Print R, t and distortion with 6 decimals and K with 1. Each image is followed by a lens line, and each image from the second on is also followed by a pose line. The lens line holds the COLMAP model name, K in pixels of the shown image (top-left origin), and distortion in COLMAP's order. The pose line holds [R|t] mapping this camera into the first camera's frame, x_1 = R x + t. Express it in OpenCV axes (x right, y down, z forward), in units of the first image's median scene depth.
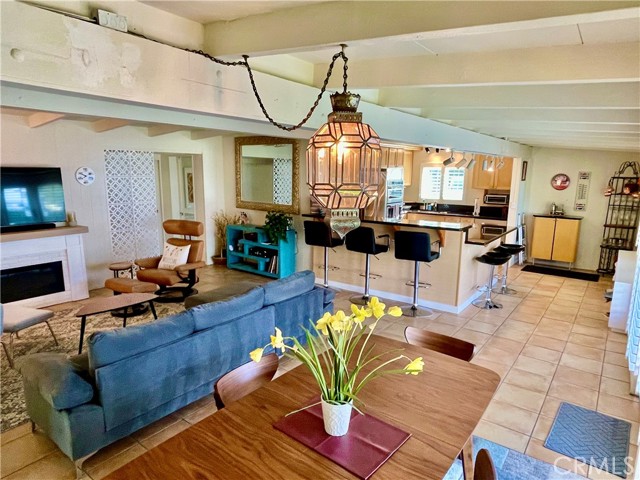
lens RADIAL K [[409.8, 0, 318.6], [0, 409.8, 242.4], [0, 0, 1]] dist [0.000297, 0.003913]
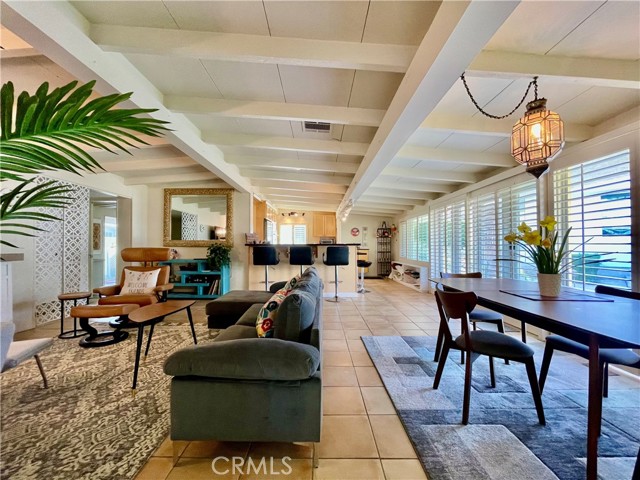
lens RADIAL K [[255.6, 0, 319.6], [0, 255.6, 242.3], [0, 0, 1]] dist [-0.002402, -0.000144]
pose [[0.798242, -0.002337, 0.602333, -0.288164], [0.115874, 0.981910, -0.149752, 0.065266], [-0.591087, 0.189333, 0.784072, 0.160368]]
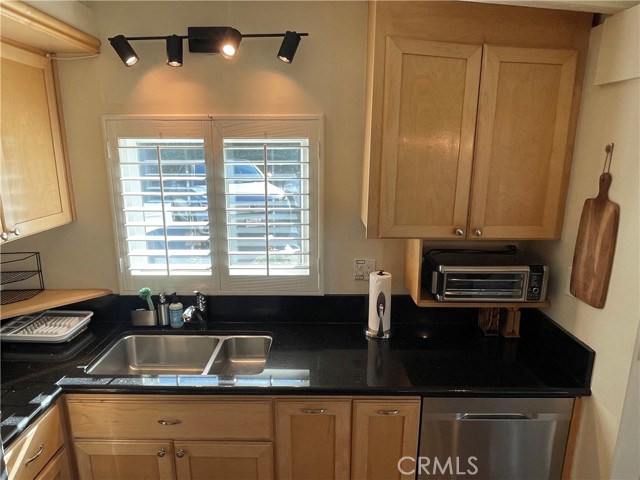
lens RADIAL K [[428.3, 0, 318.4], [0, 428.3, 249.0], [0, 0, 1]] dist [0.005672, -0.009578]
pose [[0.804795, -0.145640, 0.575407, 0.253287], [0.111437, 0.989265, 0.094529, -0.168444], [-0.582998, -0.011955, 0.812386, 0.946018]]
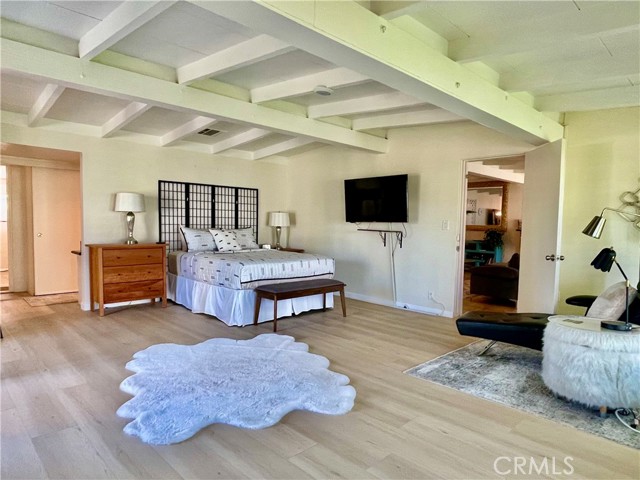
lens RADIAL K [[409.8, 0, 319.8], [0, 409.8, 242.0], [0, 0, 1]] dist [0.000297, 0.003913]
pose [[0.992270, 0.013162, -0.123394, -0.489703], [-0.027032, 0.993407, -0.111410, 0.142782], [0.121114, 0.113885, 0.986084, -0.525946]]
